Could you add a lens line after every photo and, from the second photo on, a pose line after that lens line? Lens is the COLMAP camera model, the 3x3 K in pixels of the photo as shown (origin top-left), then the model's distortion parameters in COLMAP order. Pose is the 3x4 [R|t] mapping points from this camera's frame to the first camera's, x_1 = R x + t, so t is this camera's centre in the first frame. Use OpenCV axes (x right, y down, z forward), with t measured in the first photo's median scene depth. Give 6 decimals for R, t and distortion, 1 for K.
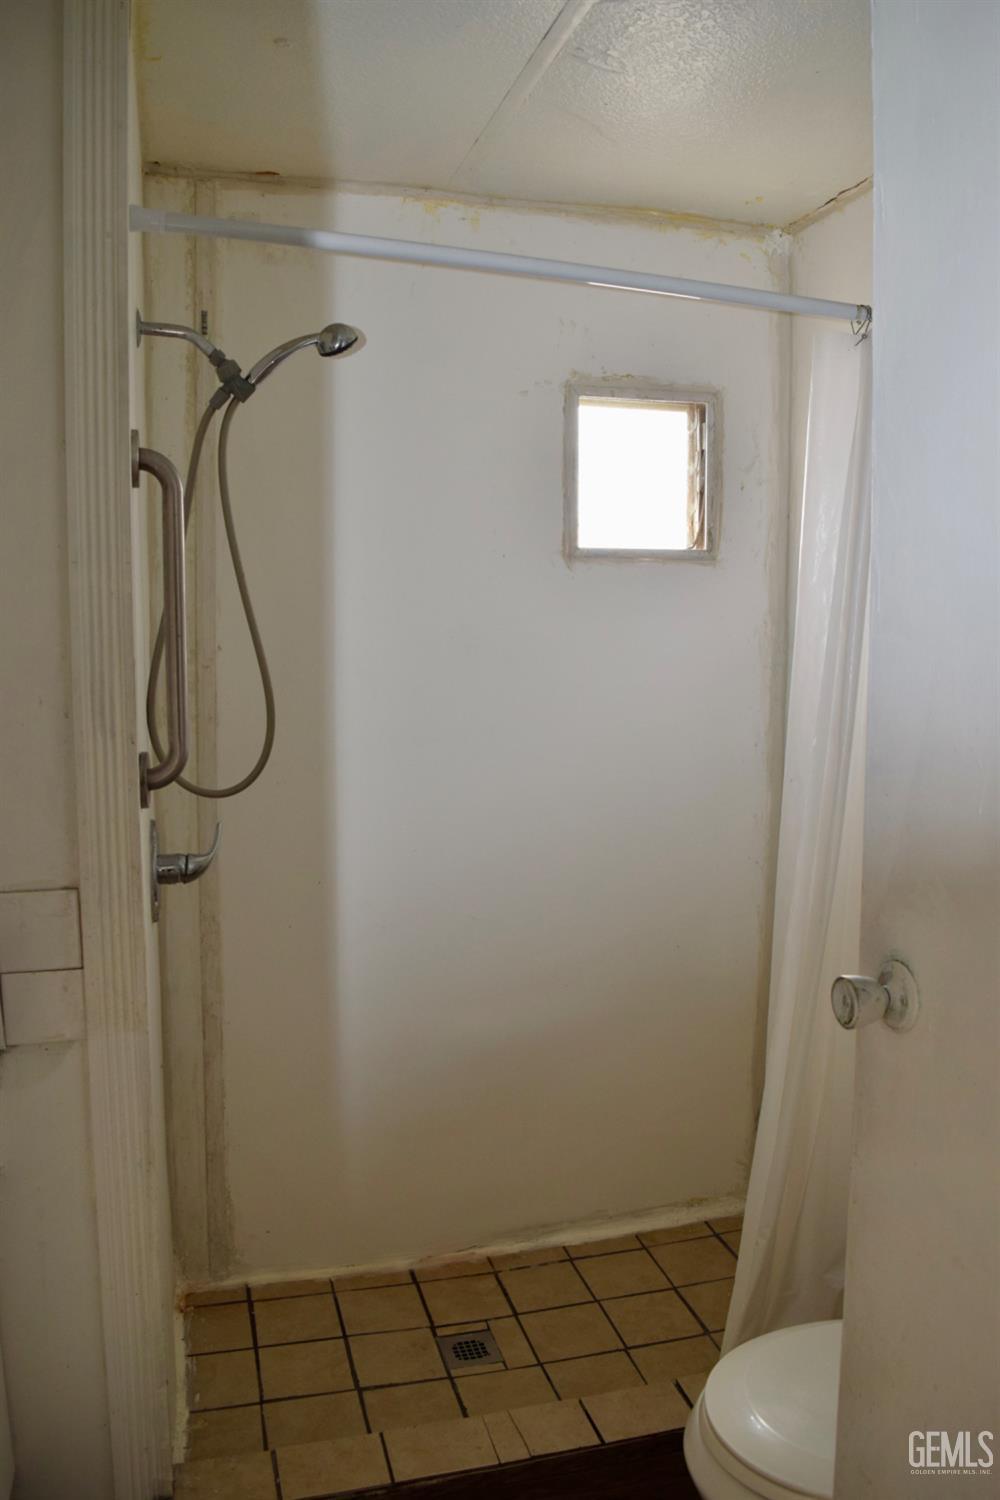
lens RADIAL K [[1158.9, 0, 500.0], [0, 1158.9, 750.0], [0, 0, 1]] dist [-0.111385, 0.001528]
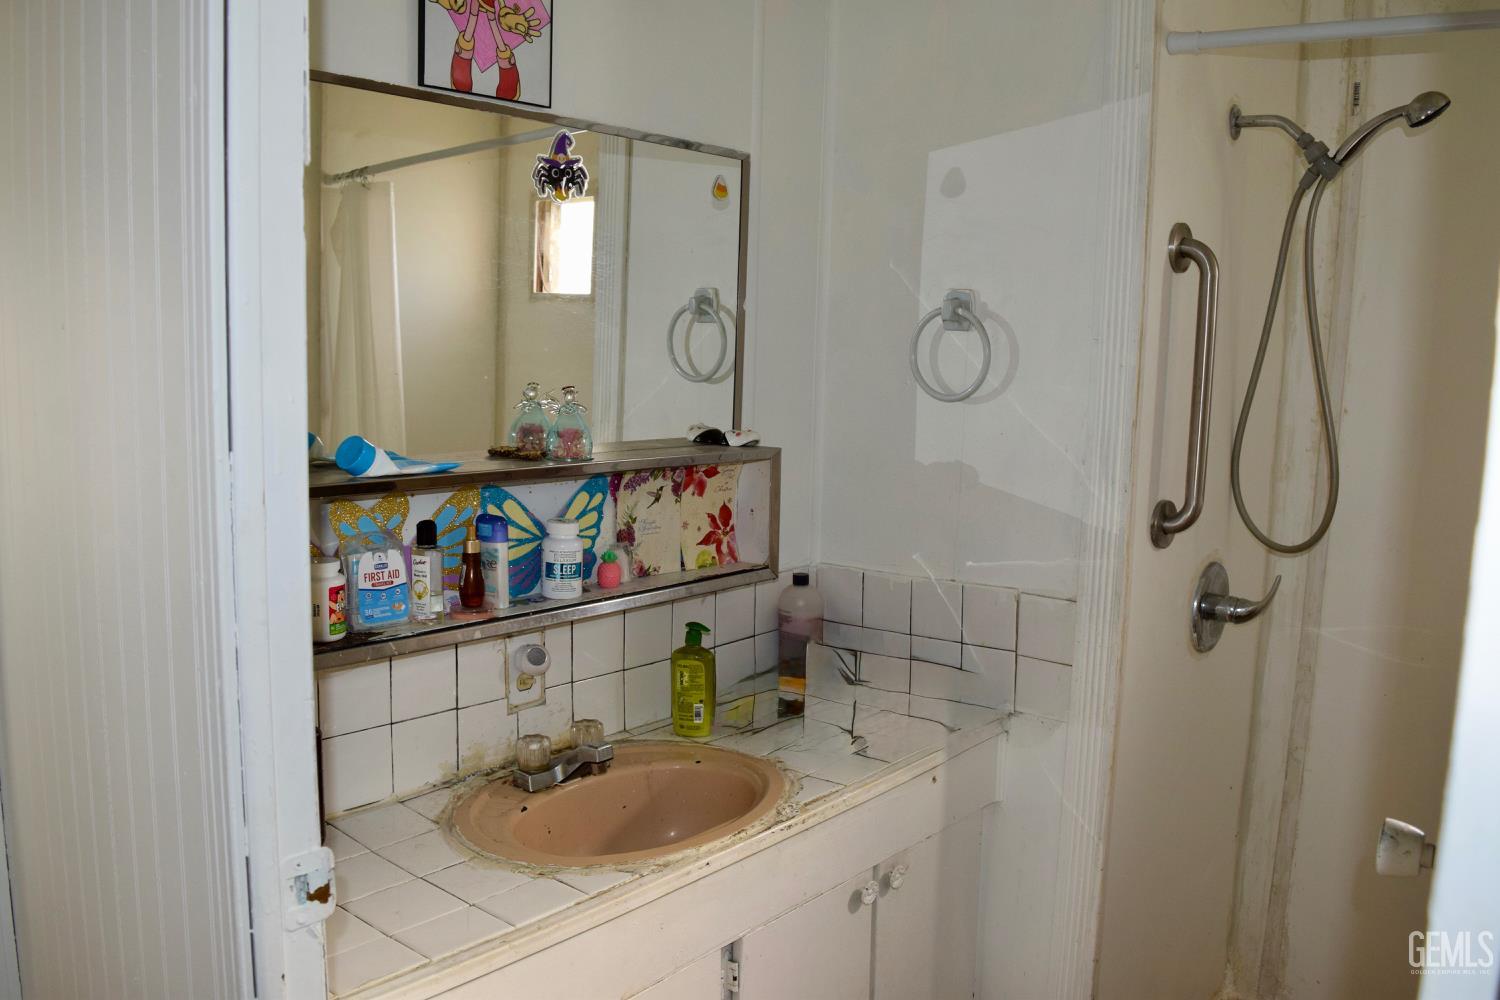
lens RADIAL K [[1158.9, 0, 750.0], [0, 1158.9, 500.0], [0, 0, 1]] dist [-0.111385, 0.001528]
pose [[0.527891, 0.112533, -0.841824, 0.385697], [-0.095366, 0.992769, 0.072909, -0.037506], [0.843941, 0.041794, 0.534805, 0.017364]]
